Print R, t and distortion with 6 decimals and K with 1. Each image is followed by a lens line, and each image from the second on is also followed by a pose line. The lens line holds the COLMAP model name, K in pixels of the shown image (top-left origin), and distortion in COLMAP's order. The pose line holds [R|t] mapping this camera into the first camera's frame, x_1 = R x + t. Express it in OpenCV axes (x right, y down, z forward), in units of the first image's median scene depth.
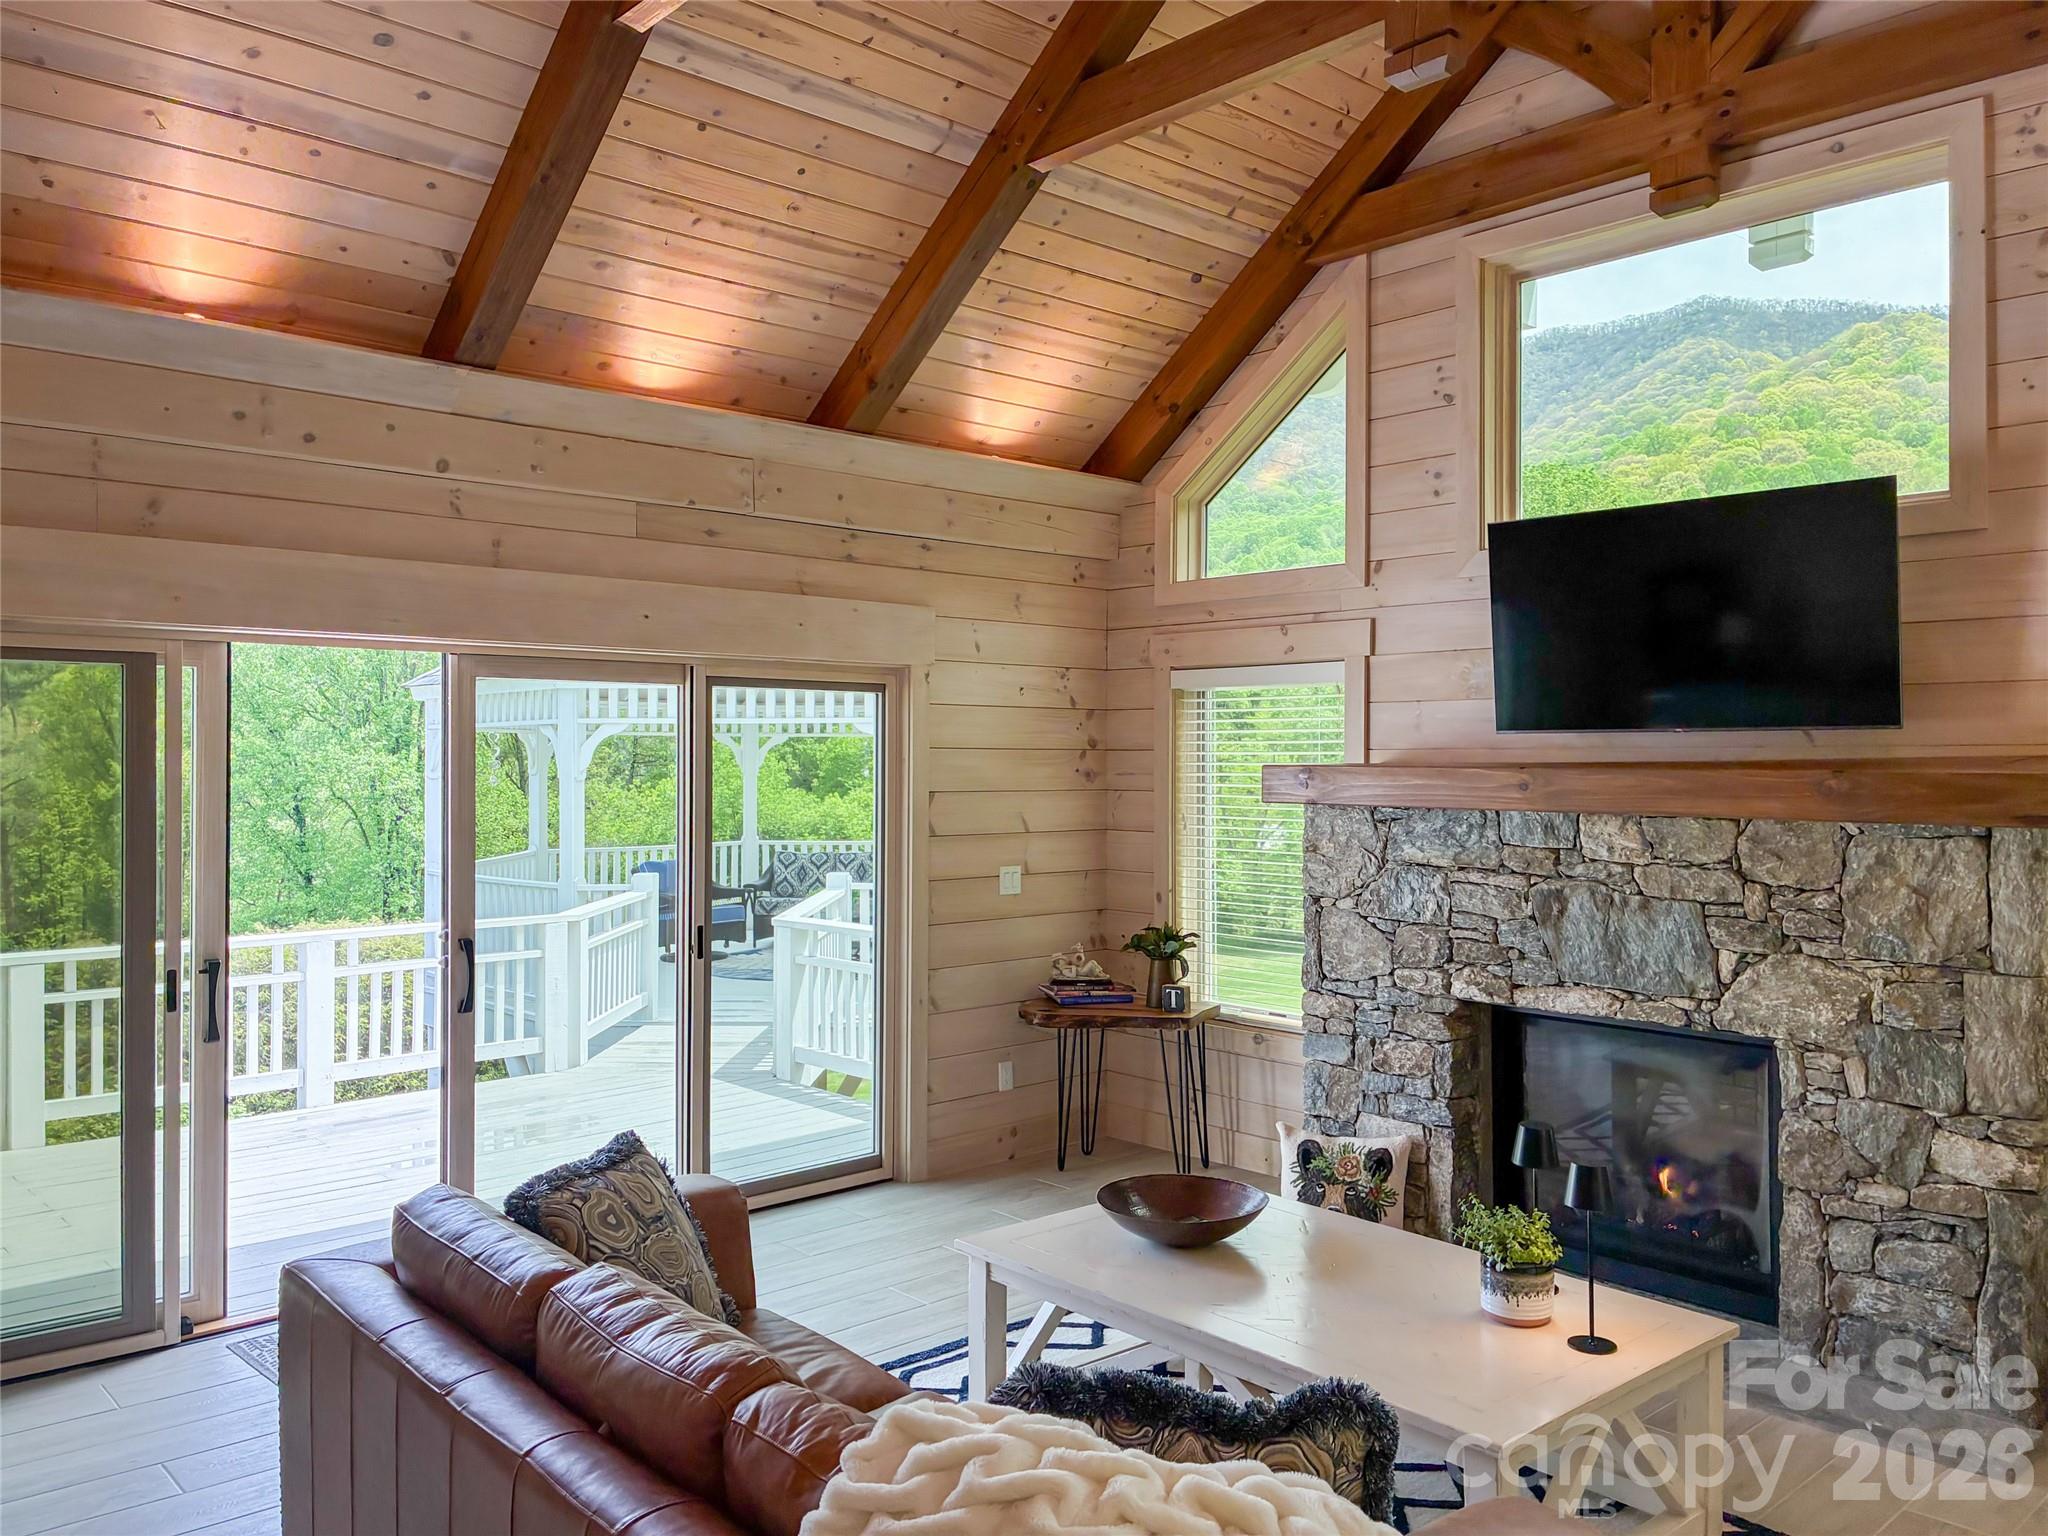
lens RADIAL K [[1550.9, 0, 1018.5], [0, 1550.9, 779.4], [0, 0, 1]] dist [0.059136, -0.074976]
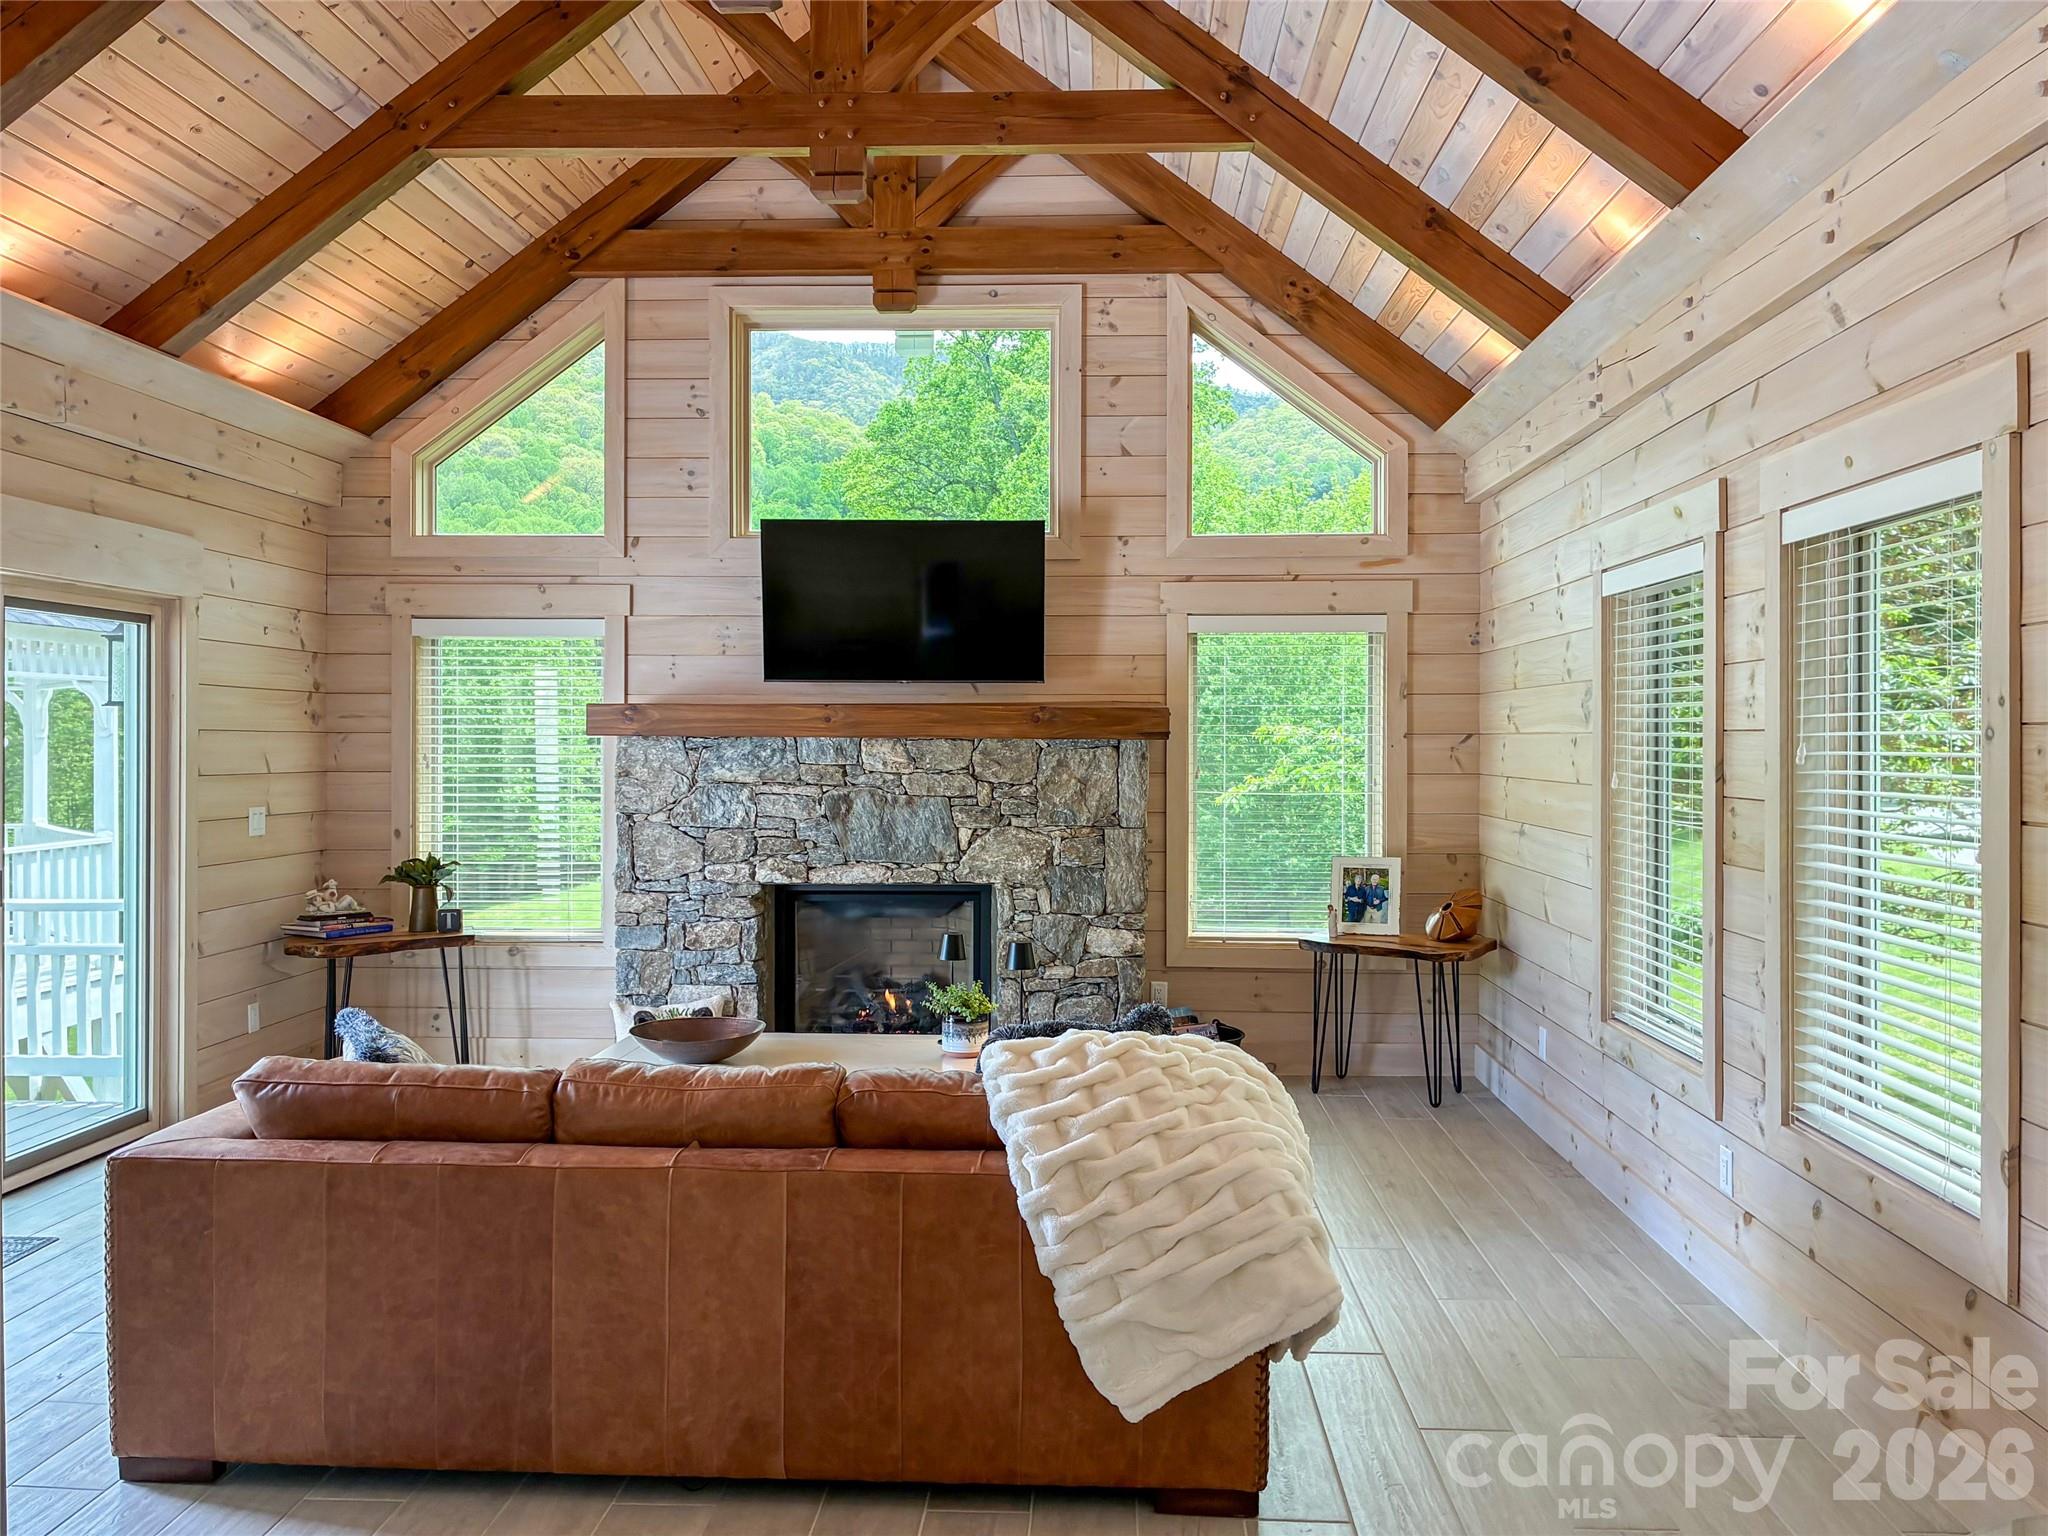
lens RADIAL K [[1550.9, 0, 1032.2], [0, 1550.9, 788.5], [0, 0, 1]] dist [0.059136, -0.074976]
pose [[0.710968, -0.021787, 0.702887, -0.427513], [0.008388, 0.999712, 0.022503, 0.030912], [-0.703175, -0.010103, 0.710946, -0.076003]]
